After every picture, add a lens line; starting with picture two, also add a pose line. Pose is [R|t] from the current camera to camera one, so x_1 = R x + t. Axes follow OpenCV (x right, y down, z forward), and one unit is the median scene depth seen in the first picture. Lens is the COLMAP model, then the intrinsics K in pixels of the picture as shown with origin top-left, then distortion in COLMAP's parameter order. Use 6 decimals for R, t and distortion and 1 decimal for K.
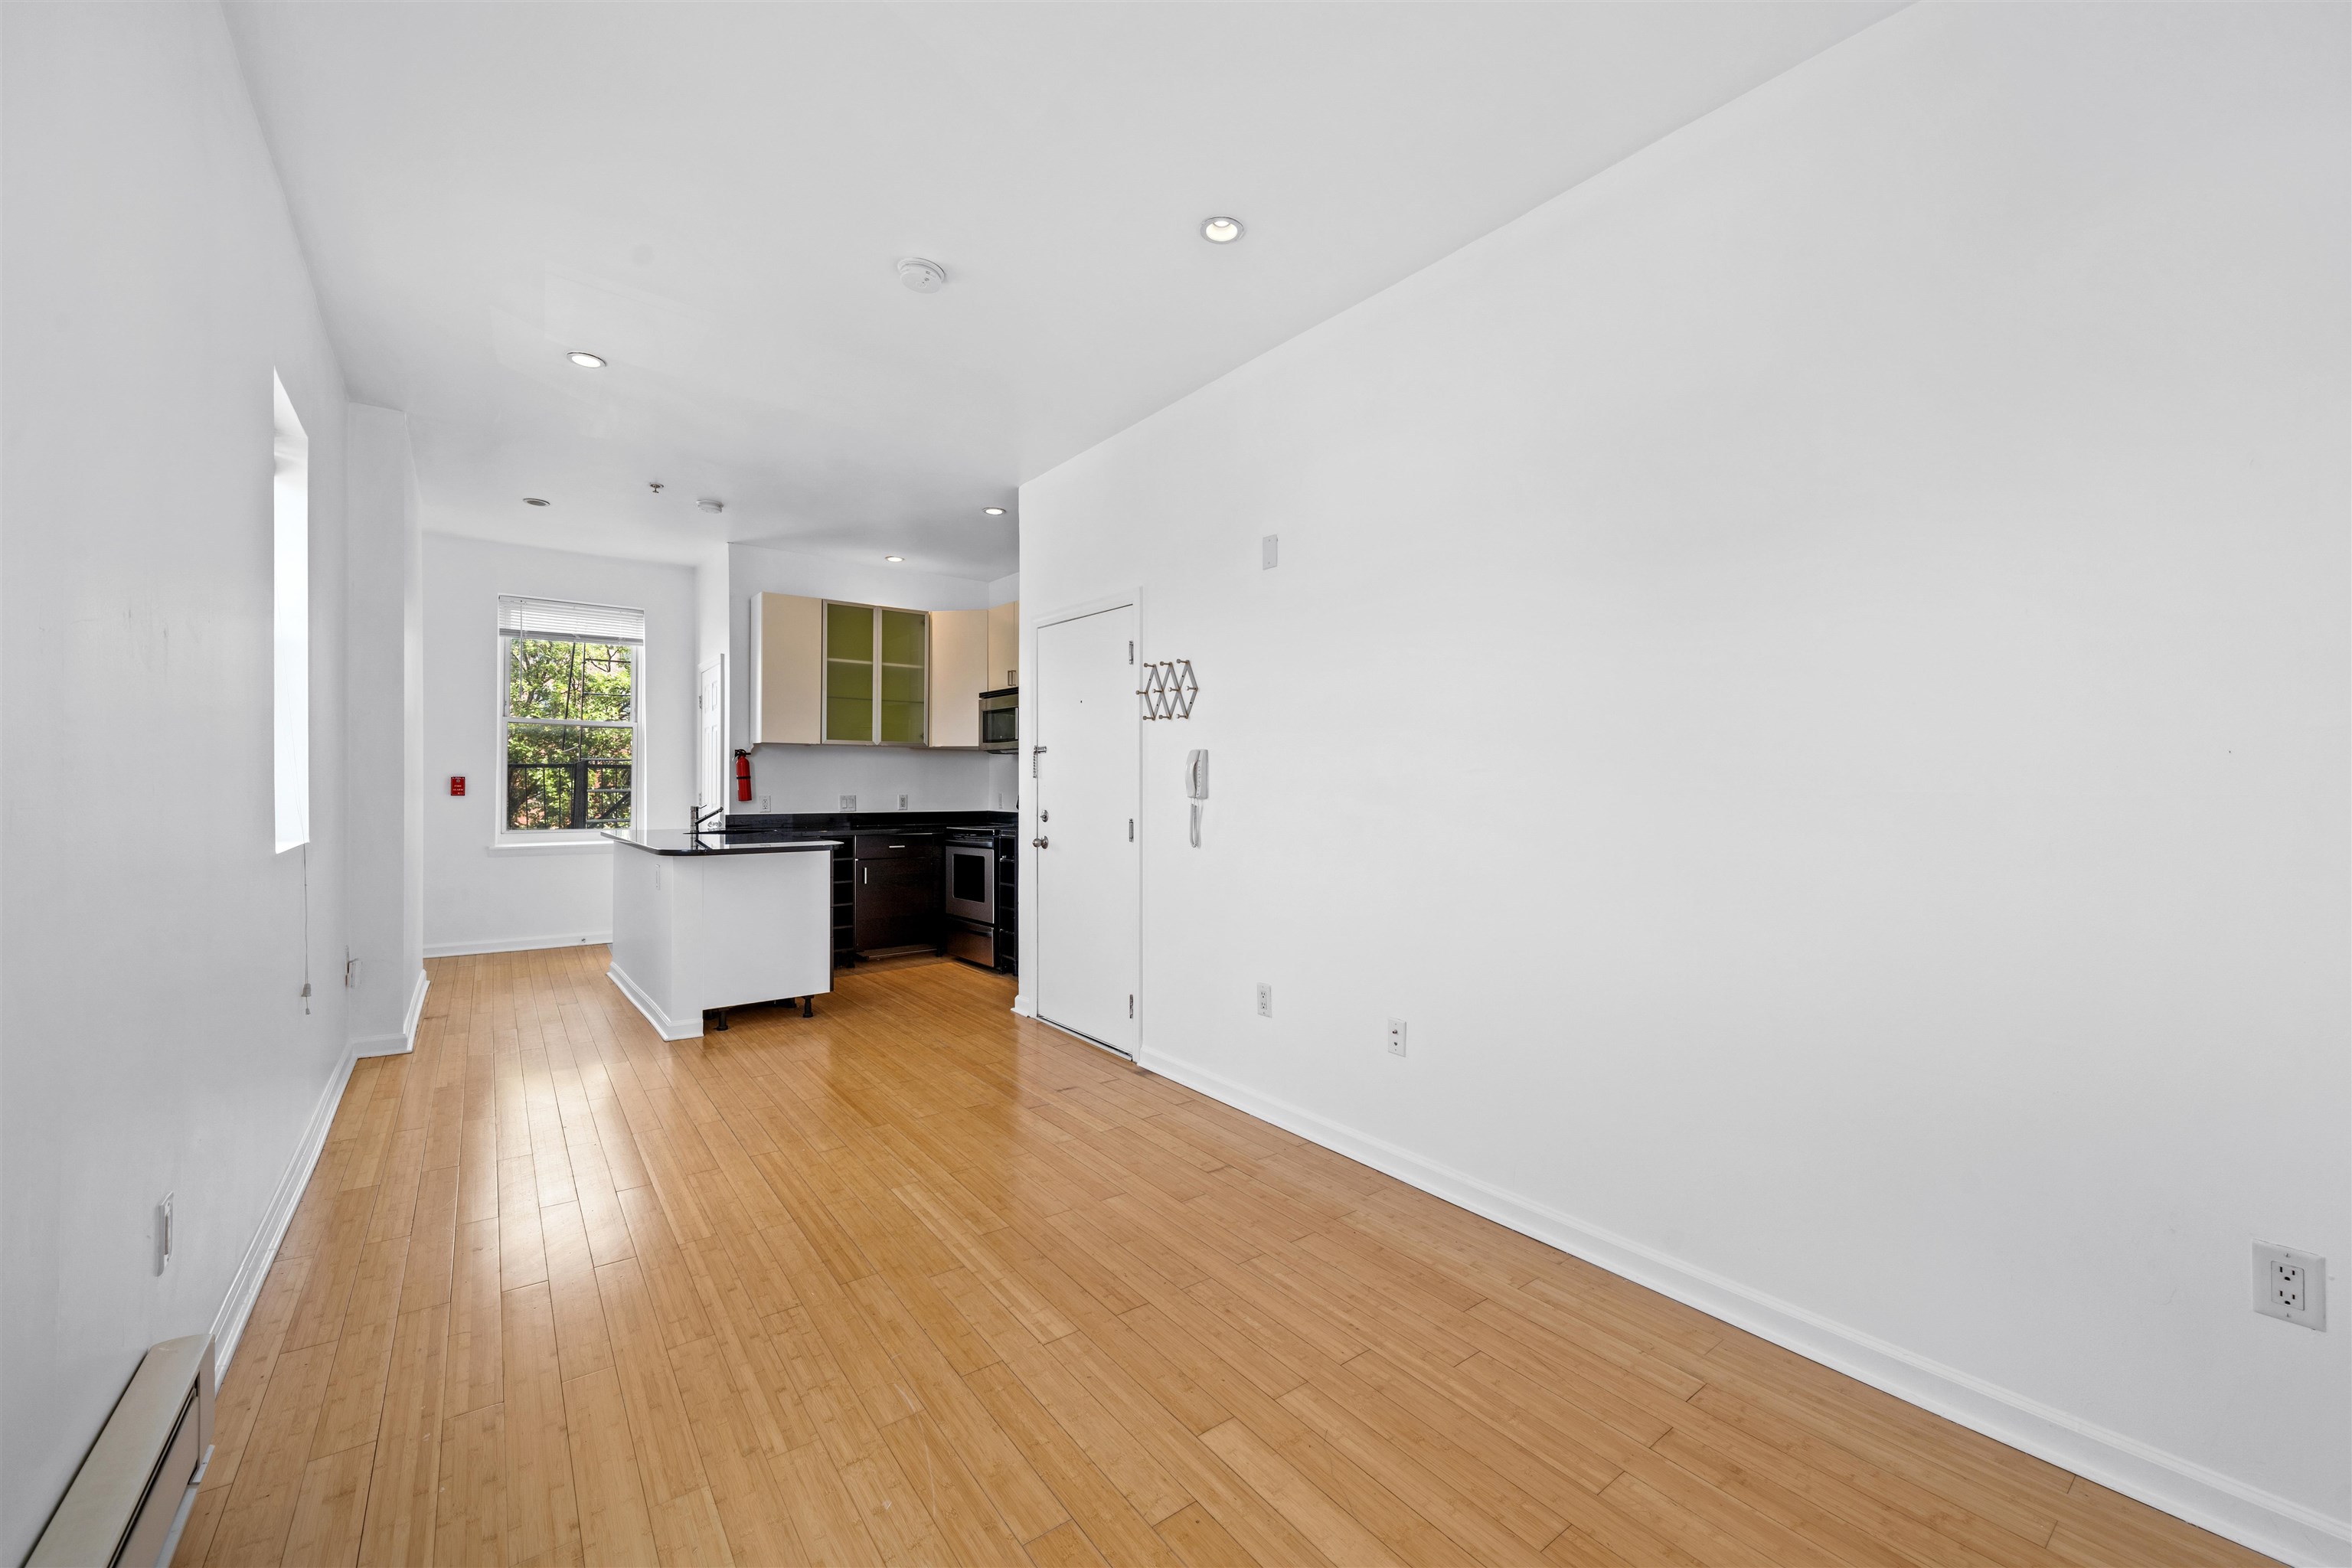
lens RADIAL K [[914.0, 0, 1176.4], [0, 914.0, 776.0], [0, 0, 1]] dist [-0.001683, 0.000406]
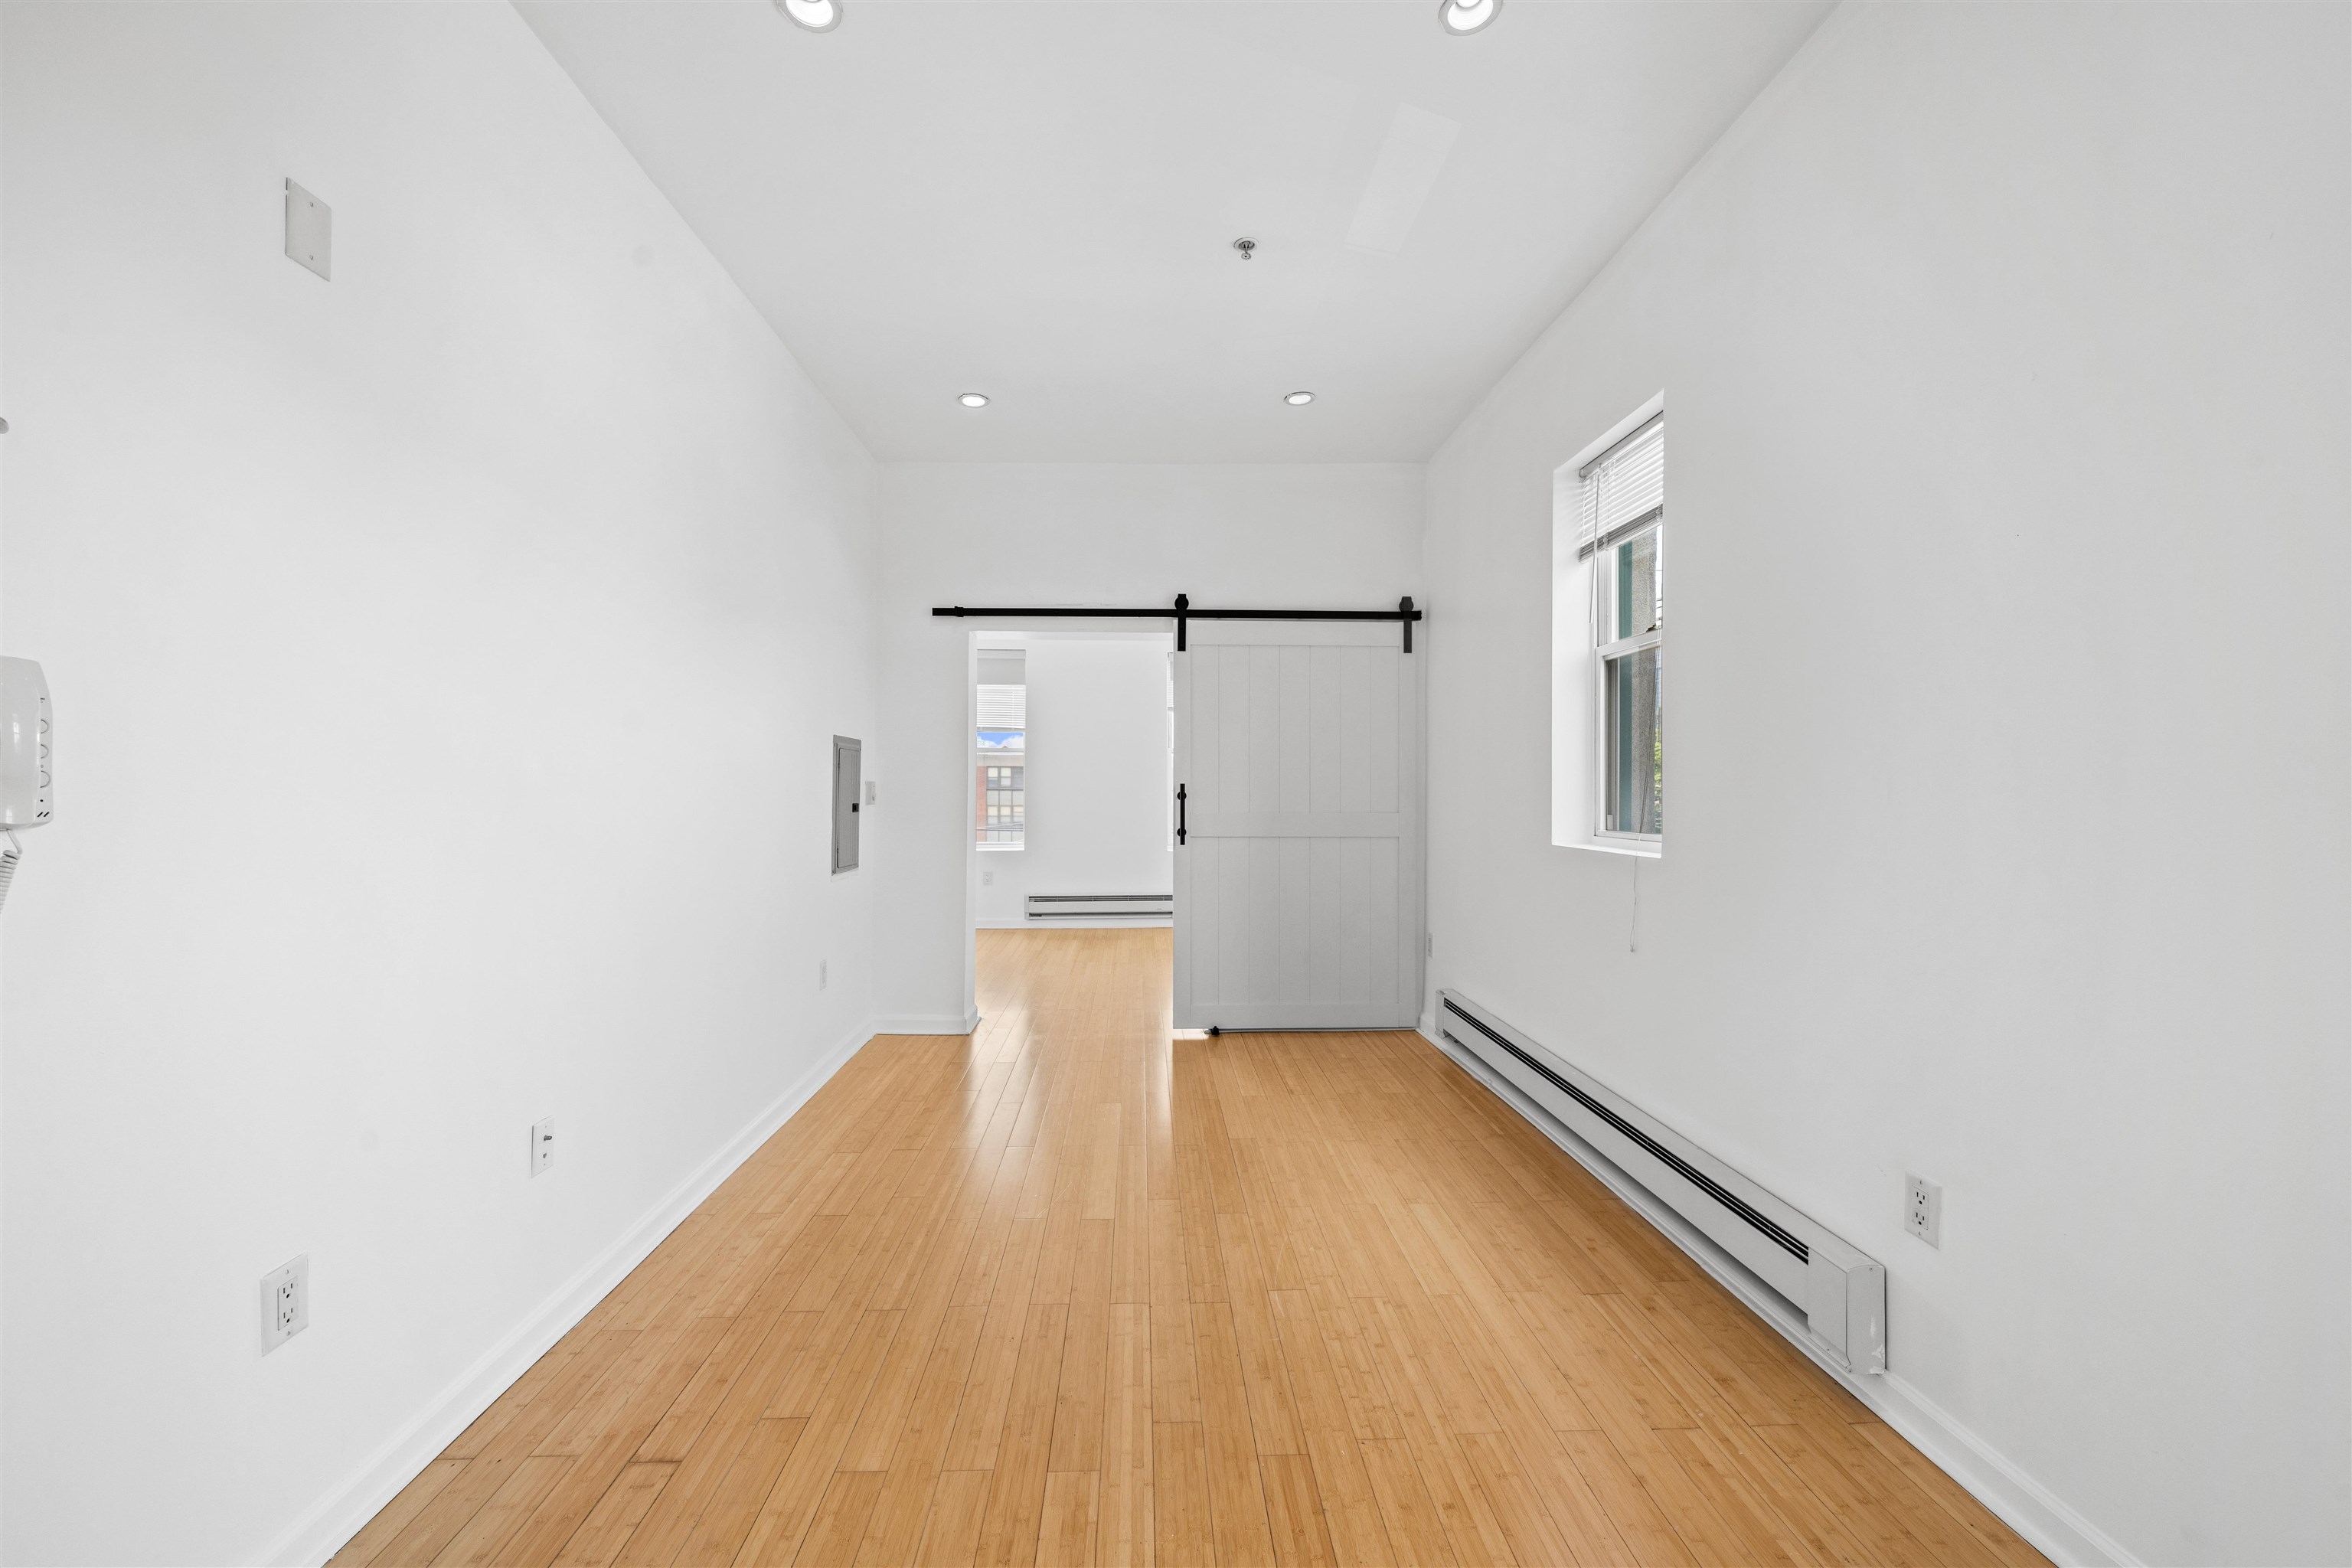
lens RADIAL K [[914.0, 0, 1171.0], [0, 914.0, 777.8], [0, 0, 1]] dist [-0.001683, 0.000406]
pose [[-0.816945, -0.003852, 0.576702, -0.298218], [-0.012915, 0.999849, -0.011616, 0.005598], [-0.576570, -0.016938, -0.816872, 0.712279]]
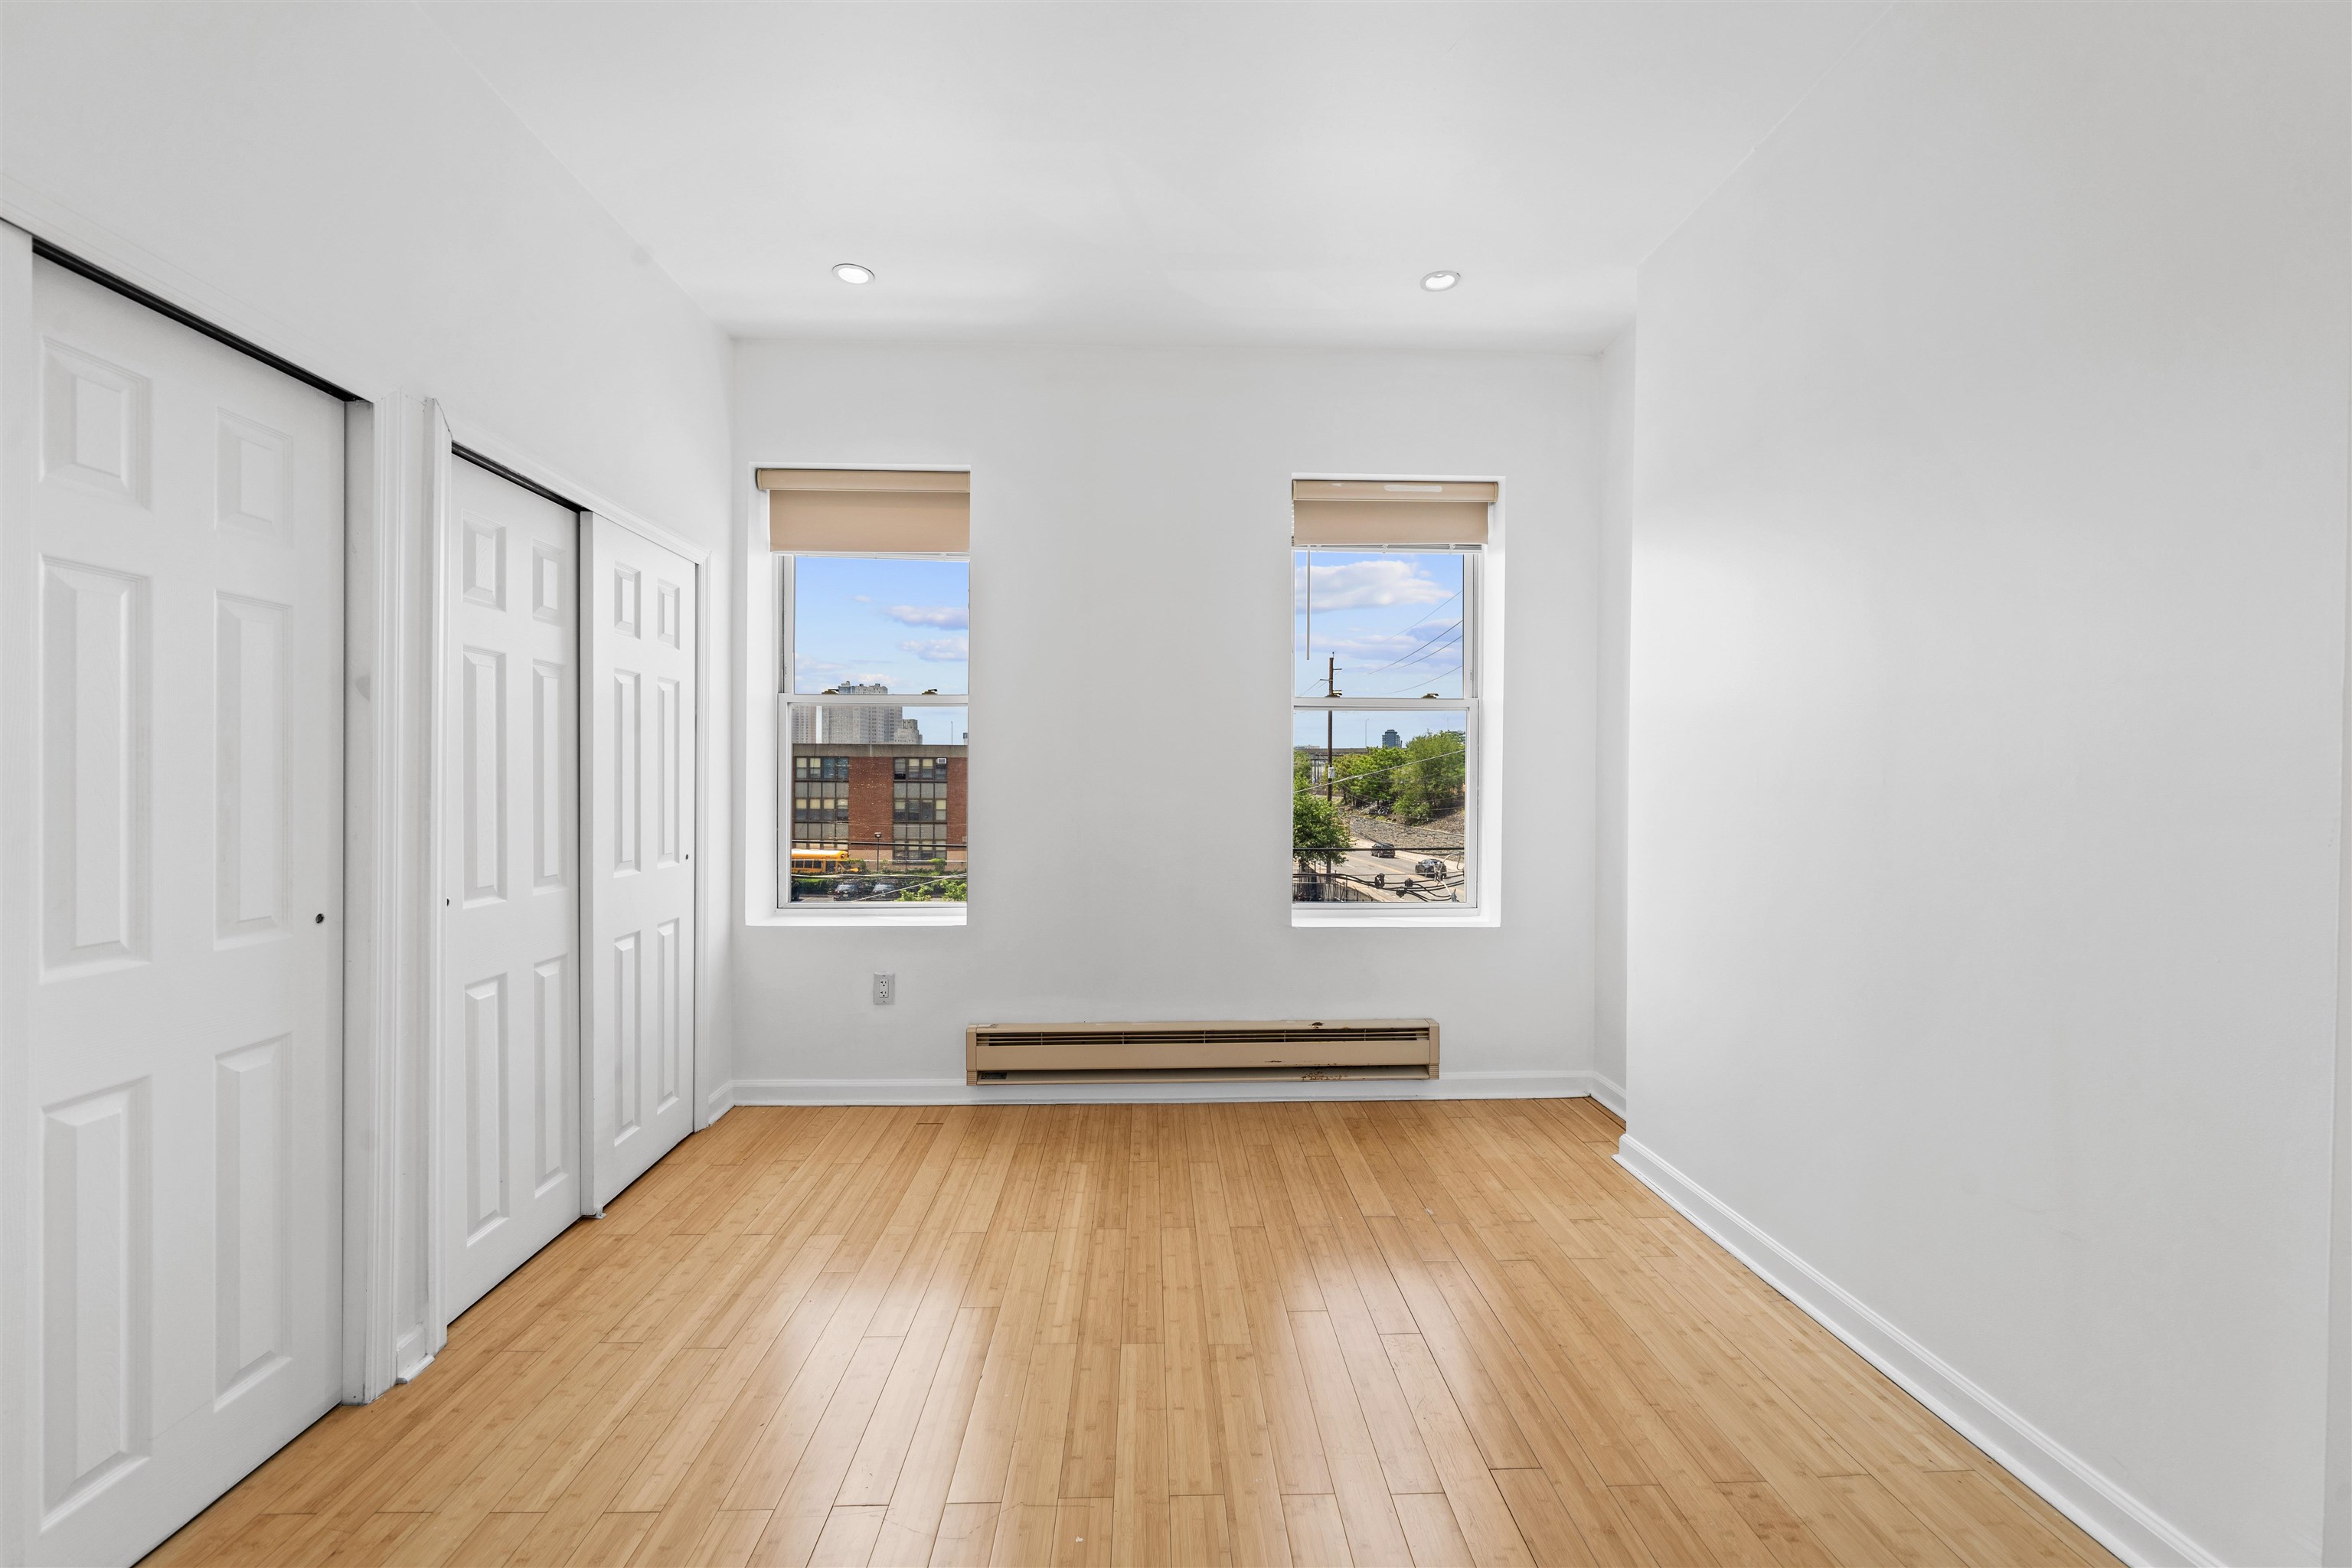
lens RADIAL K [[914.0, 0, 1165.7], [0, 914.0, 788.1], [0, 0, 1]] dist [-0.001683, 0.000406]
pose [[-0.806945, -0.012487, 0.590495, 0.251114], [-0.009549, 0.999922, 0.008095, 0.004138], [-0.590550, 0.000894, -0.807001, 0.080869]]
